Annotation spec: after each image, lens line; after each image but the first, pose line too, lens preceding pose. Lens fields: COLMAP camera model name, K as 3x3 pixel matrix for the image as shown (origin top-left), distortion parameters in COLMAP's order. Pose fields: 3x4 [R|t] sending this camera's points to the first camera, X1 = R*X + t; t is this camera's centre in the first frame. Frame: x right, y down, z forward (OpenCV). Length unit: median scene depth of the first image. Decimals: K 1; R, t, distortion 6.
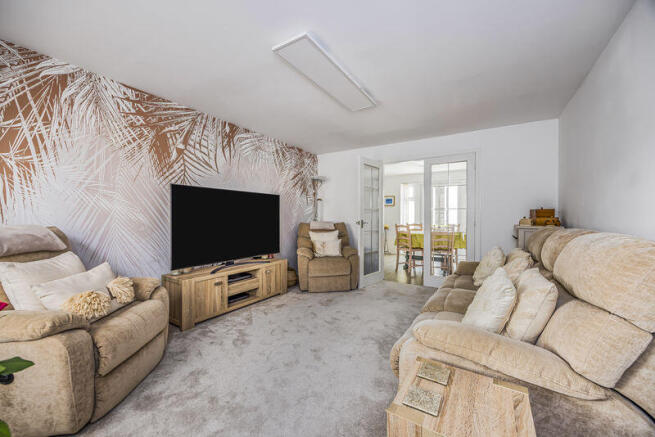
lens RADIAL K [[254.6, 0, 326.2], [0, 254.6, 217.9], [0, 0, 1]] dist [0.005593, -0.001063]
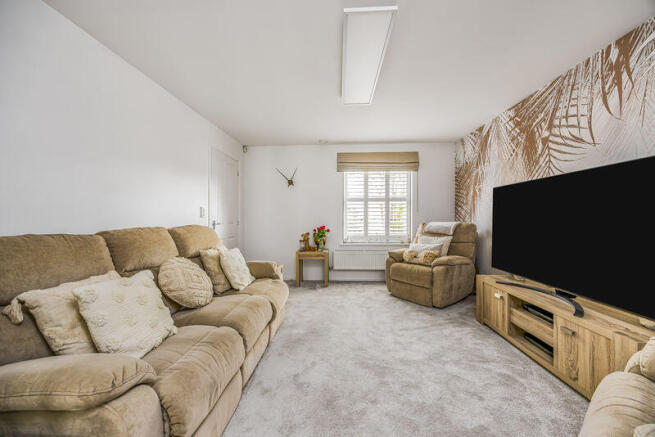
lens RADIAL K [[254.6, 0, 326.8], [0, 254.6, 217.3], [0, 0, 1]] dist [0.005593, -0.001063]
pose [[-0.862798, -0.004919, -0.505525, 0.472688], [-0.005559, 0.999985, -0.000242, -0.002894], [0.505518, 0.002601, -0.862812, 1.346650]]
